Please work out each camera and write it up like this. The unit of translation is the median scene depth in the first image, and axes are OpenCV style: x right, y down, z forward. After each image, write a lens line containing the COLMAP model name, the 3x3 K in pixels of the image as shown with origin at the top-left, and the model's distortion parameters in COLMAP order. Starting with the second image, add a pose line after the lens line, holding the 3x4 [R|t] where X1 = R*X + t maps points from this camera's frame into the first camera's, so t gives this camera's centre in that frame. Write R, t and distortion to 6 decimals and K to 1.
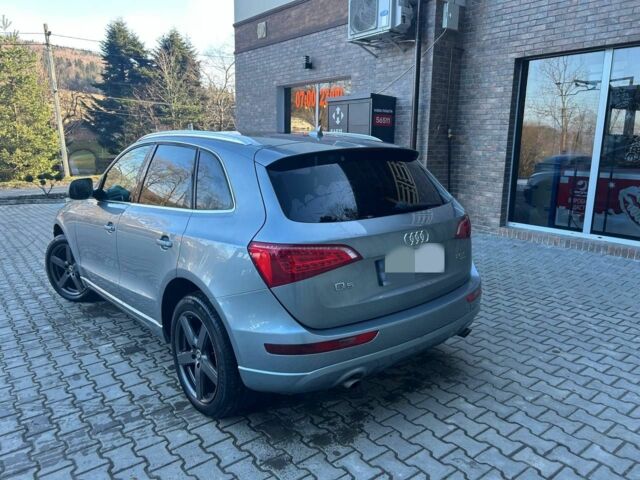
lens RADIAL K [[480.7, 0, 322.2], [0, 480.7, 236.3], [0, 0, 1]] dist [0.045287, -0.047470]
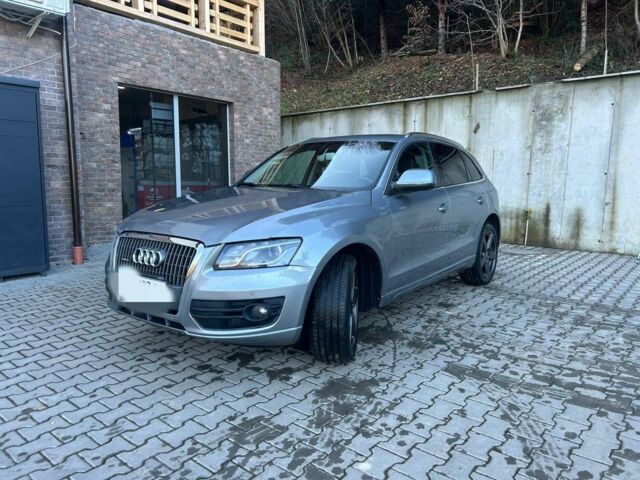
lens RADIAL K [[480.7, 0, 322.2], [0, 480.7, 236.3], [0, 0, 1]] dist [0.045287, -0.047470]
pose [[-0.216511, -0.110091, 0.970053, -0.796782], [0.178060, 0.972503, 0.150111, -0.097483], [-0.959905, 0.205228, -0.190955, 0.792606]]
